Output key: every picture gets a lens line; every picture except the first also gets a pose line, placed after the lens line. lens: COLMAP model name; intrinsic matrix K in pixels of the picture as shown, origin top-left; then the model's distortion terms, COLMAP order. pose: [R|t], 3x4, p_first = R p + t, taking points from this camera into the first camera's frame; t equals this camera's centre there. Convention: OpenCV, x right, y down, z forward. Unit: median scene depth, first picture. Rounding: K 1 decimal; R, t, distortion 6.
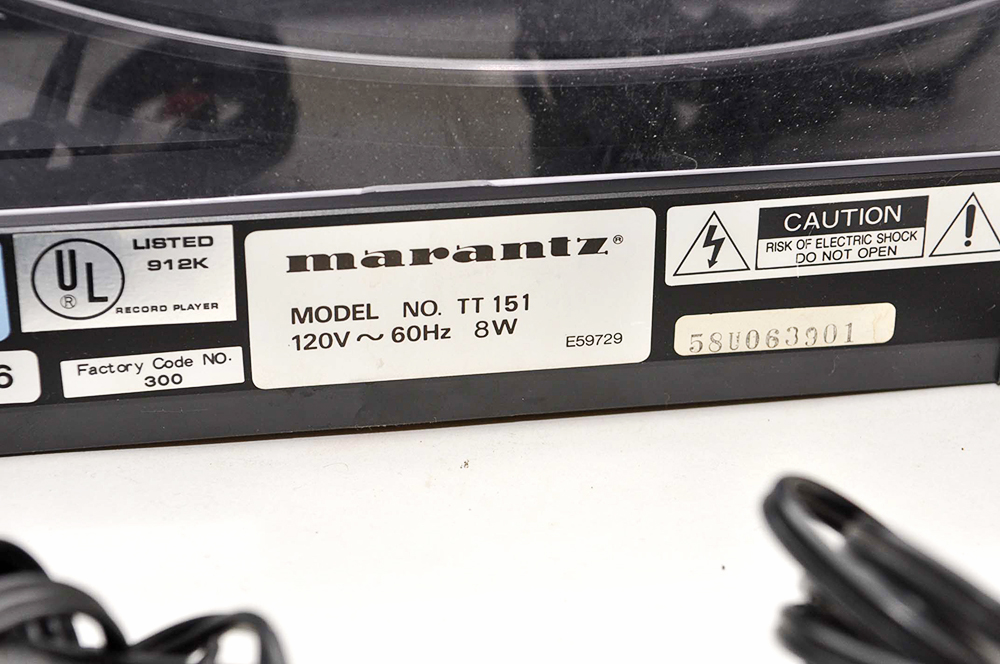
lens RADIAL K [[2298.3, 0, 498.9], [0, 2298.3, 330.6], [0, 0, 1]] dist [0.234656, 0.000000]
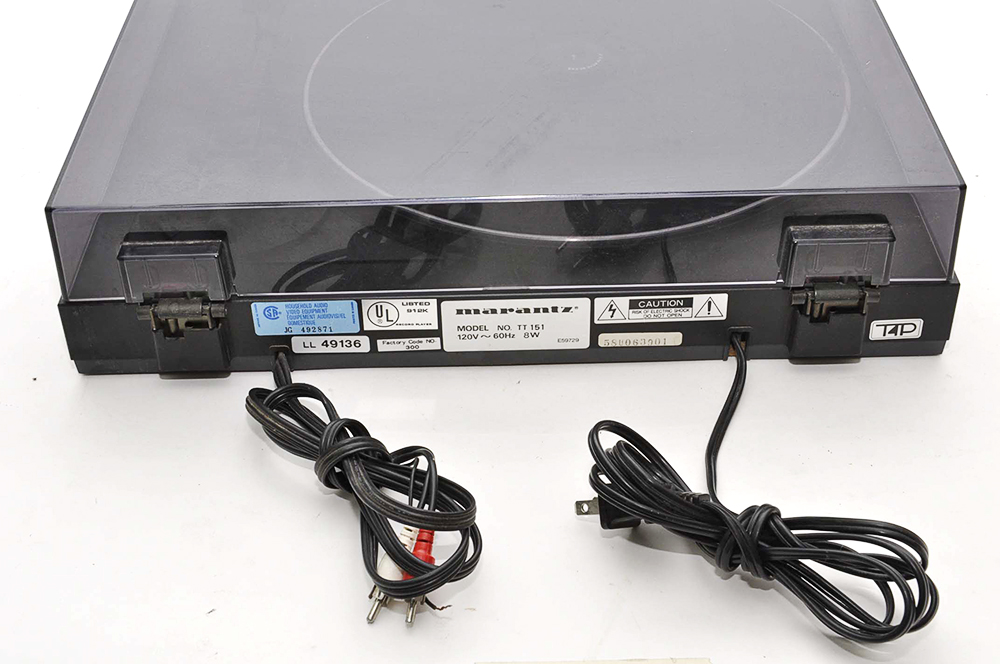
lens RADIAL K [[1419.7, 0, 500.6], [0, 1419.7, 333.3], [0, 0, 1]] dist [0.058083, 0.000000]
pose [[0.988443, 0.068836, -0.135063, 0.193157], [-0.044233, 0.983151, 0.177360, -0.306021], [0.144996, -0.169336, 0.974834, -0.667265]]
